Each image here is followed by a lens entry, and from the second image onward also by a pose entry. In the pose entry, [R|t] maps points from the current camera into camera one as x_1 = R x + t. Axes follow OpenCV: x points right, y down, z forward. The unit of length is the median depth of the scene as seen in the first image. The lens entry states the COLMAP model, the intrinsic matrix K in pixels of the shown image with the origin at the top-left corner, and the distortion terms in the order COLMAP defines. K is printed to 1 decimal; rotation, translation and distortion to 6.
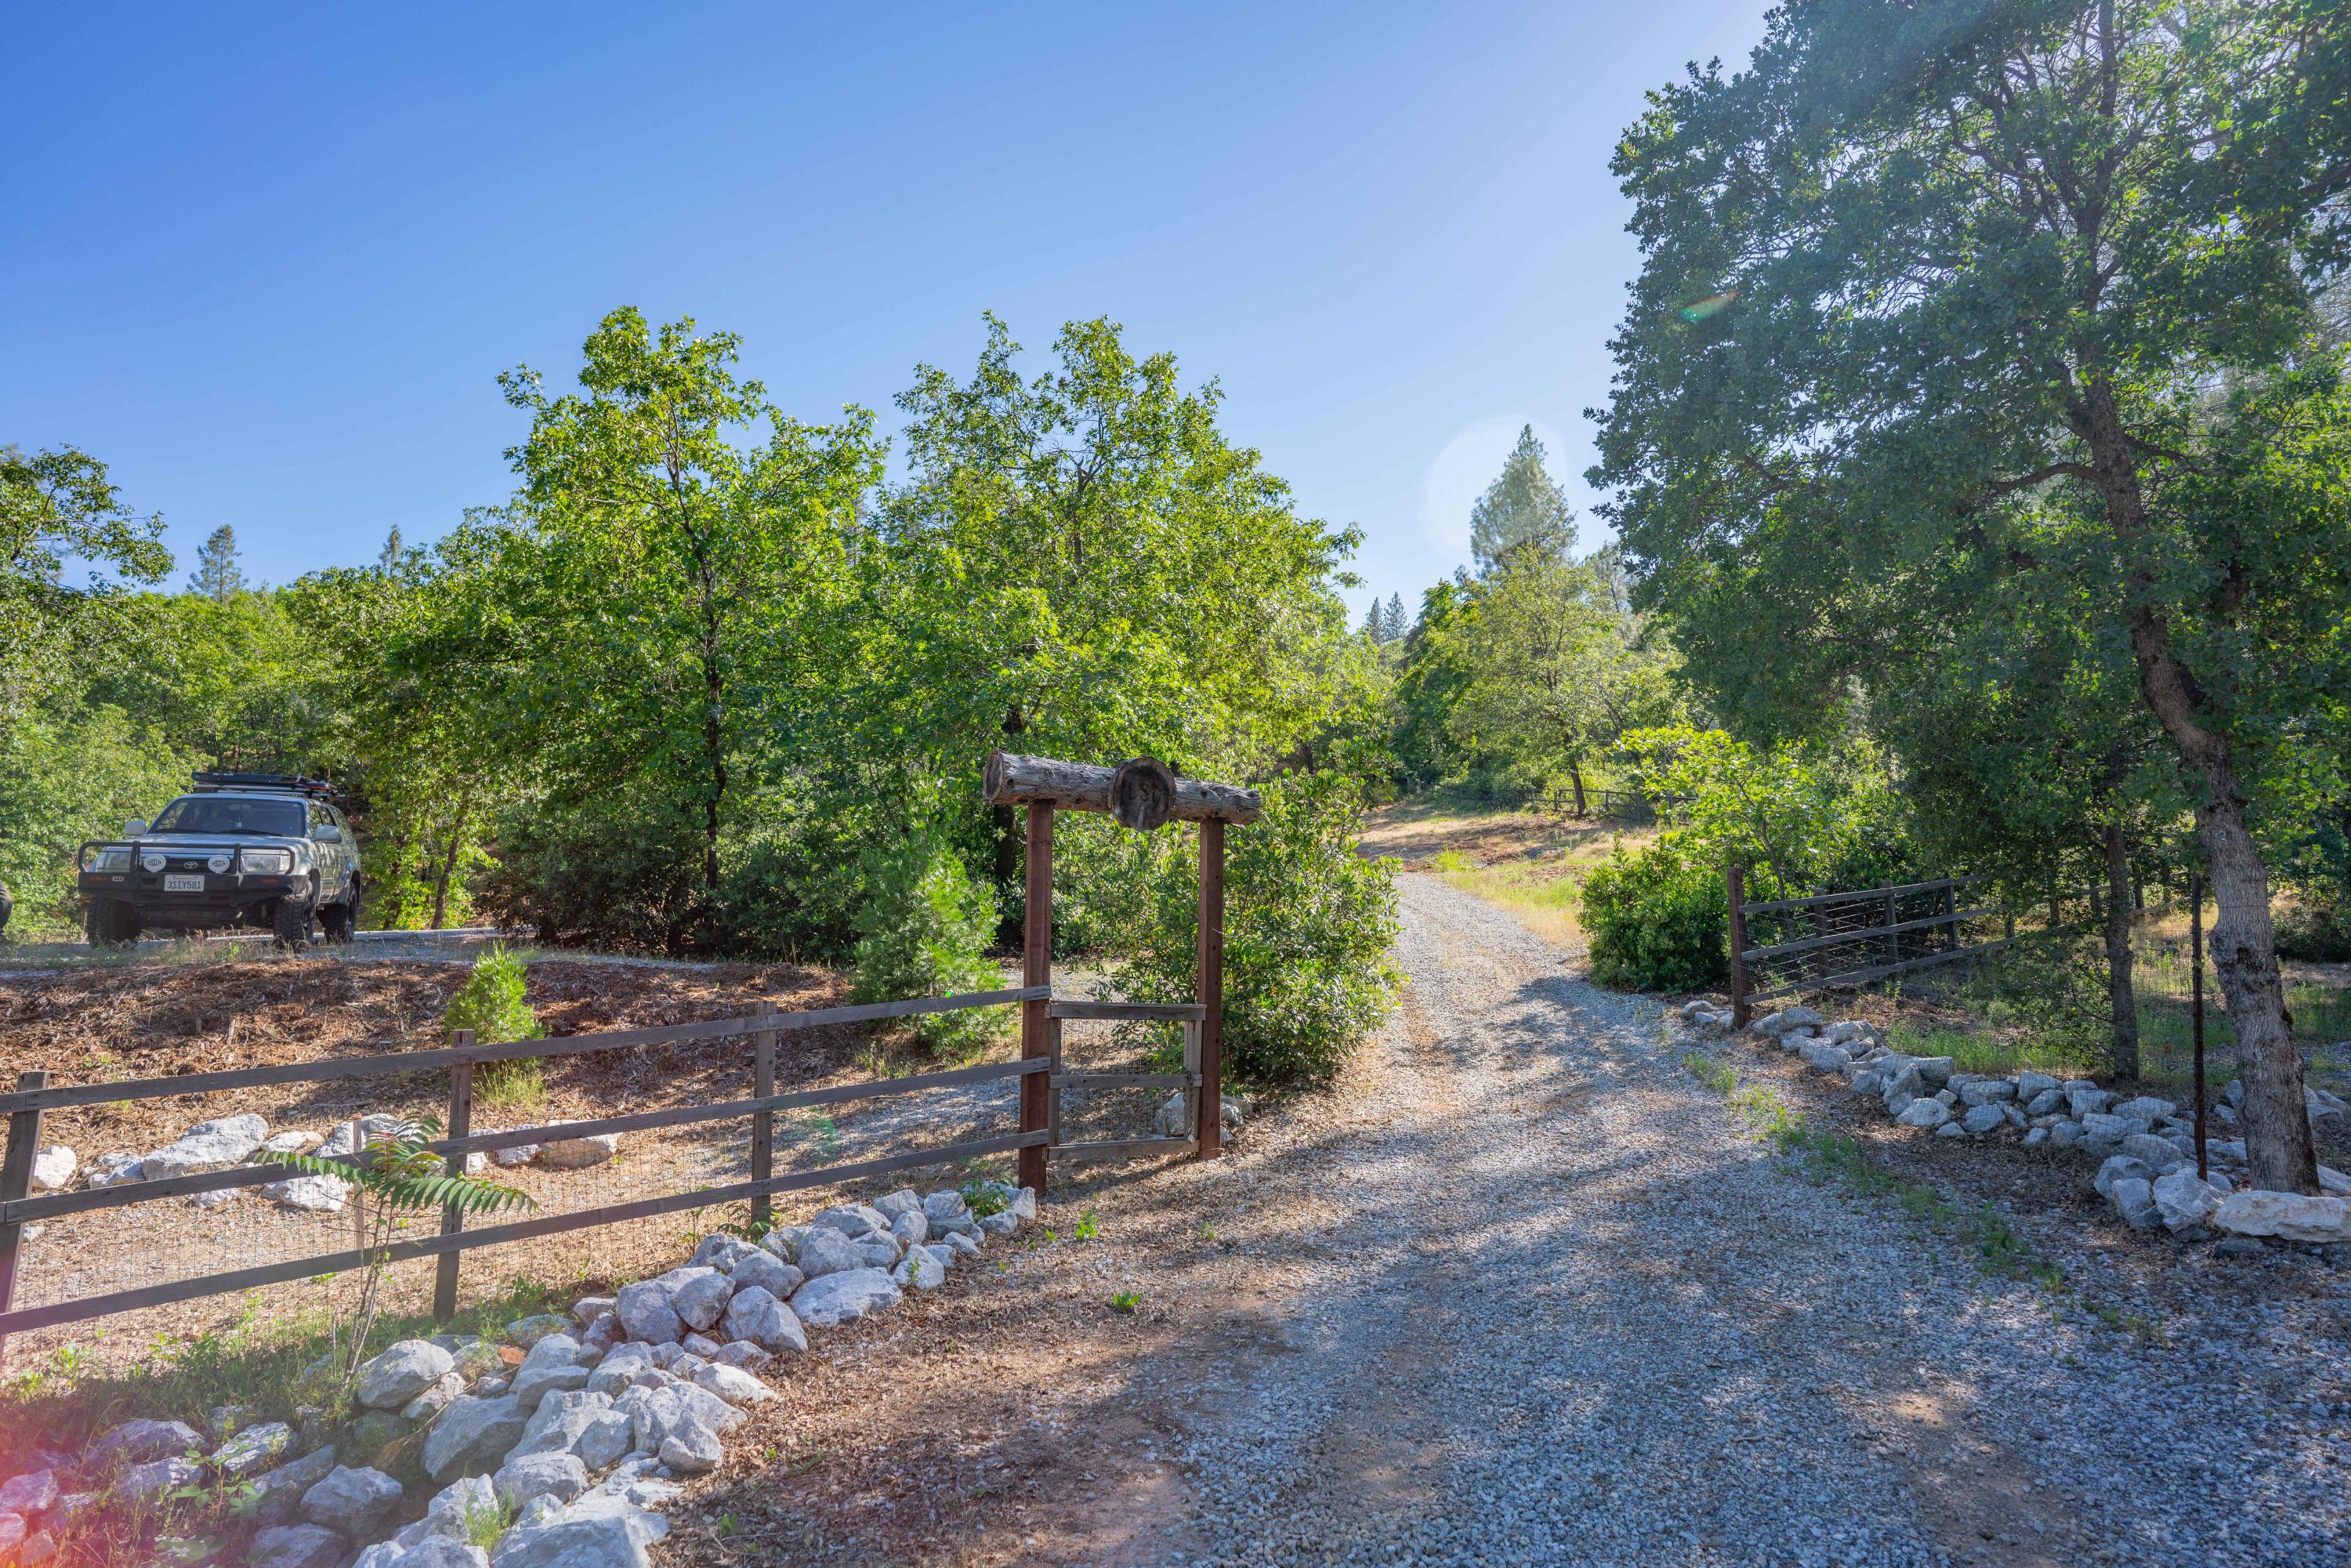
lens RADIAL K [[1229.2, 0, 1165.9], [0, 1229.2, 787.2], [0, 0, 1]] dist [-0.013016, 0.002967]
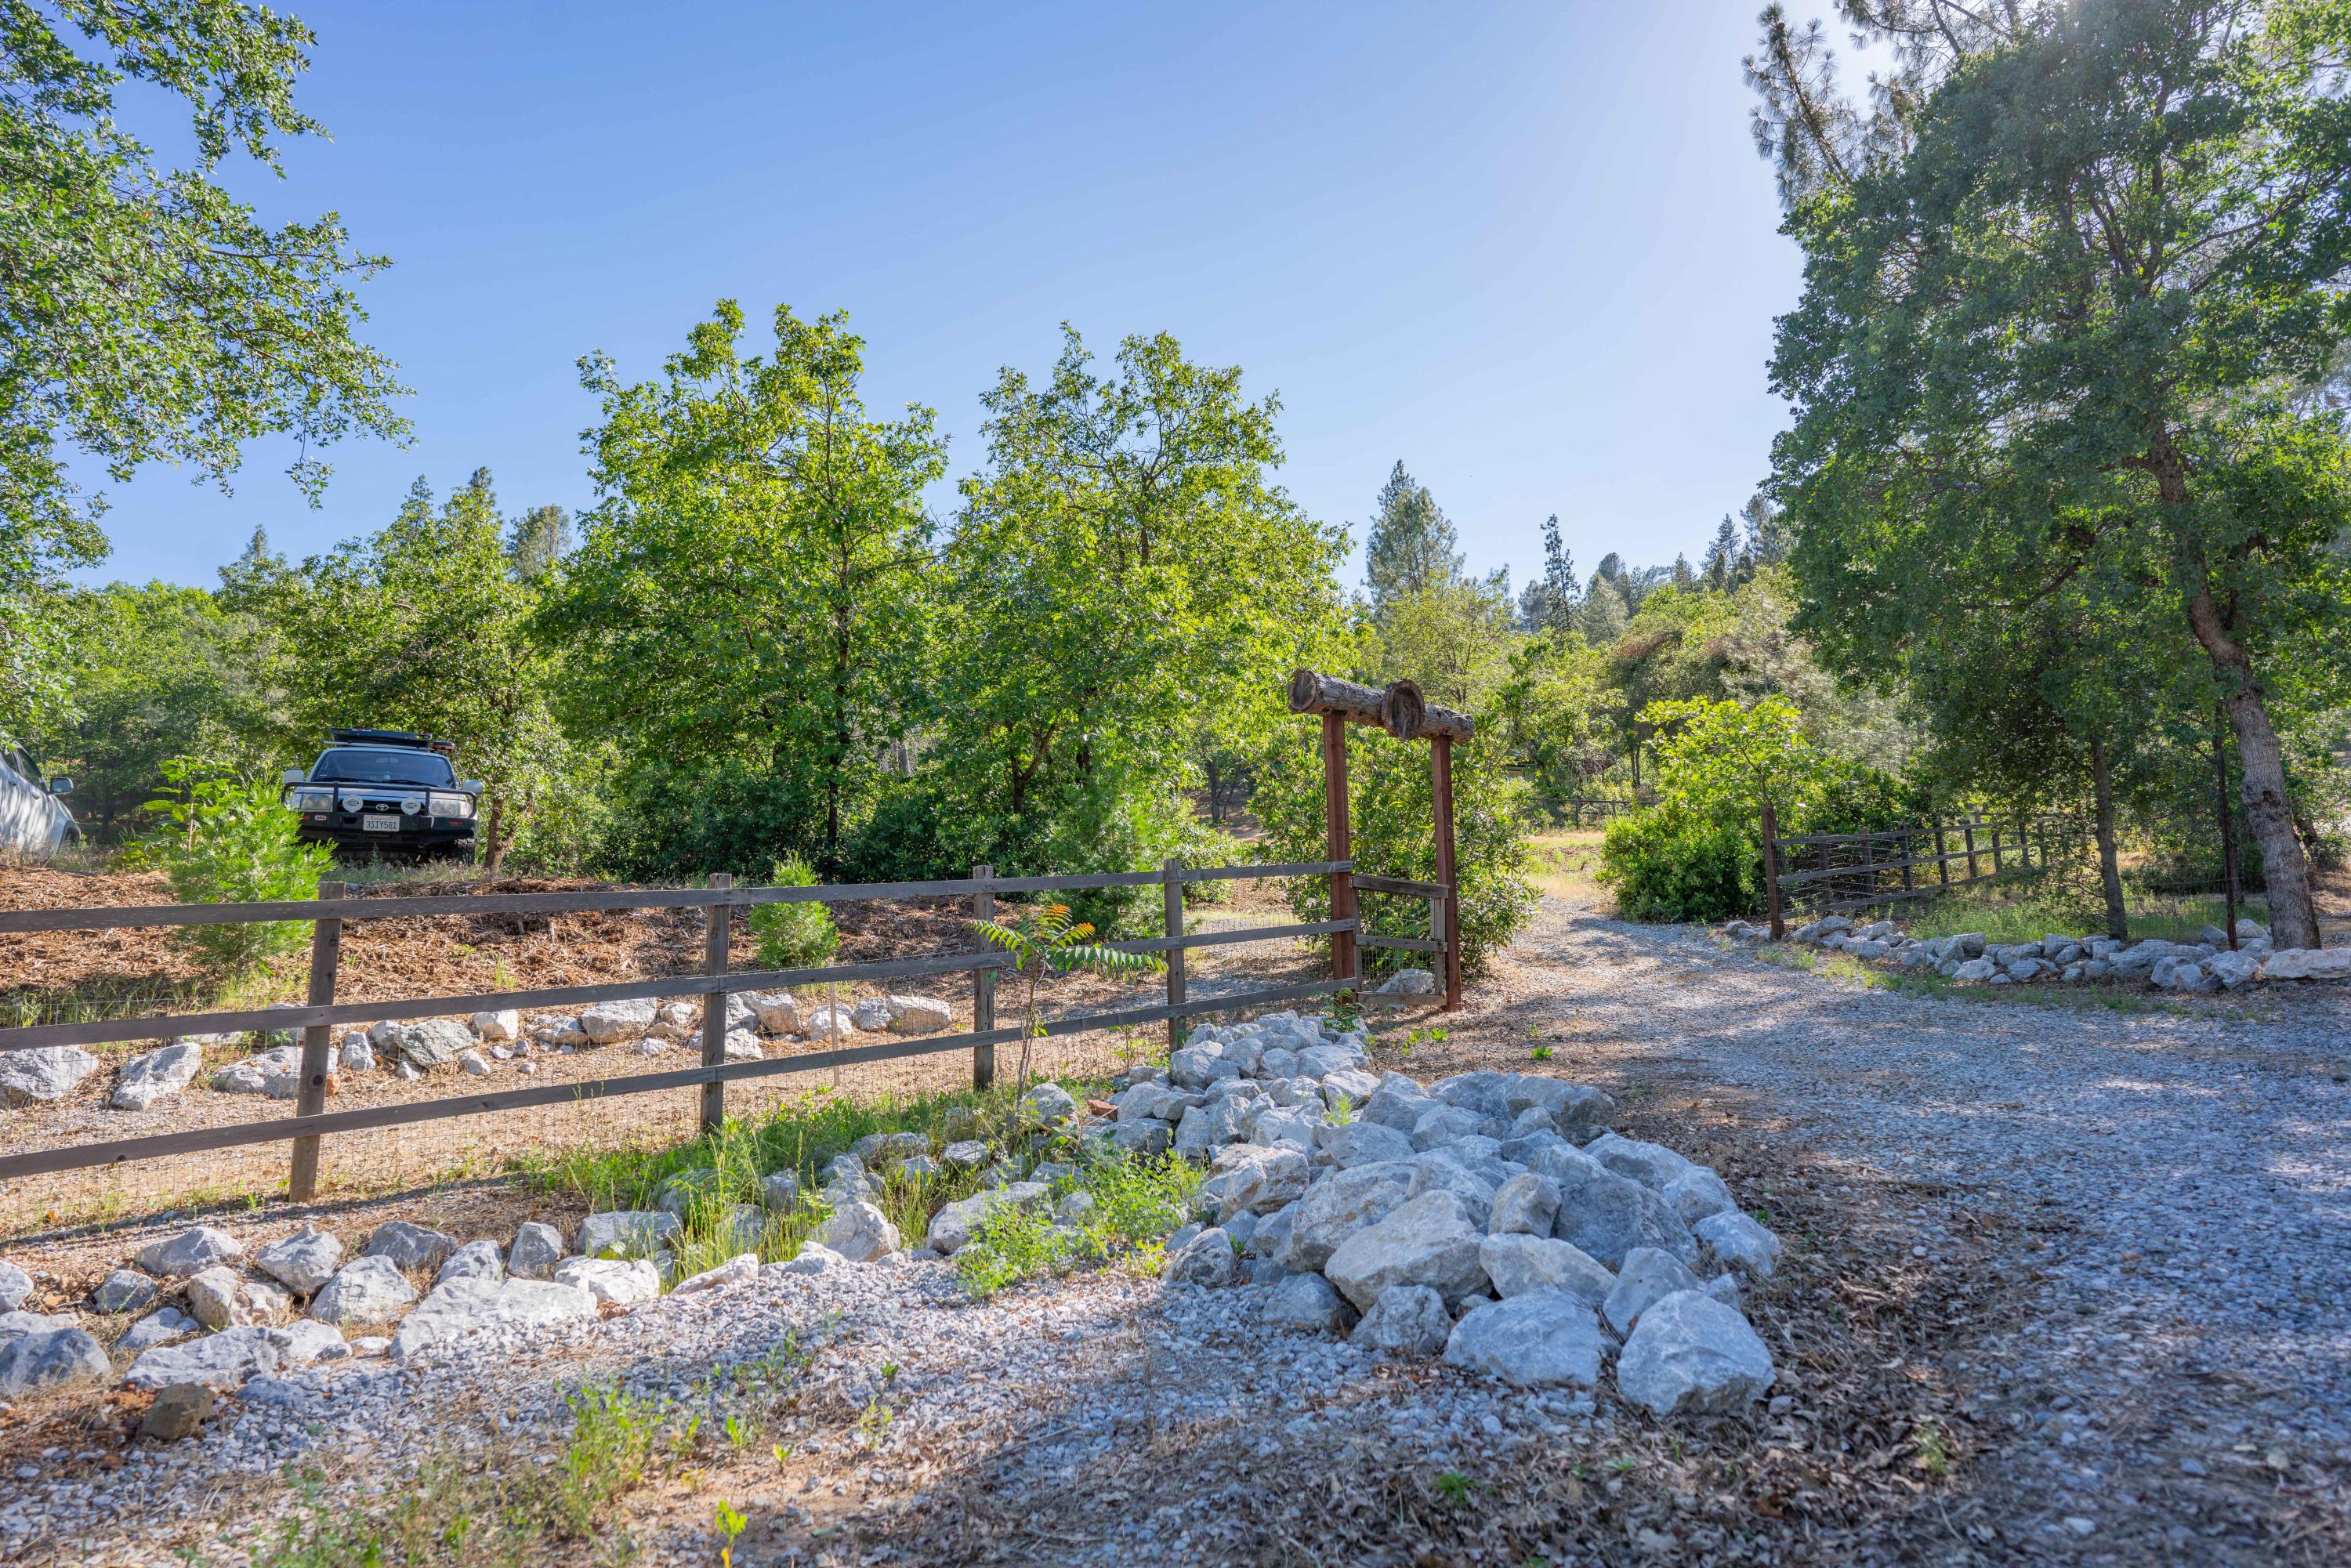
lens RADIAL K [[1229.2, 0, 1186.1], [0, 1229.2, 781.3], [0, 0, 1]] dist [-0.013016, 0.002967]
pose [[0.991623, 0.001988, 0.129151, -0.211529], [0.001440, 0.999649, -0.026448, 0.058268], [-0.129158, 0.026412, 0.991272, -0.098476]]
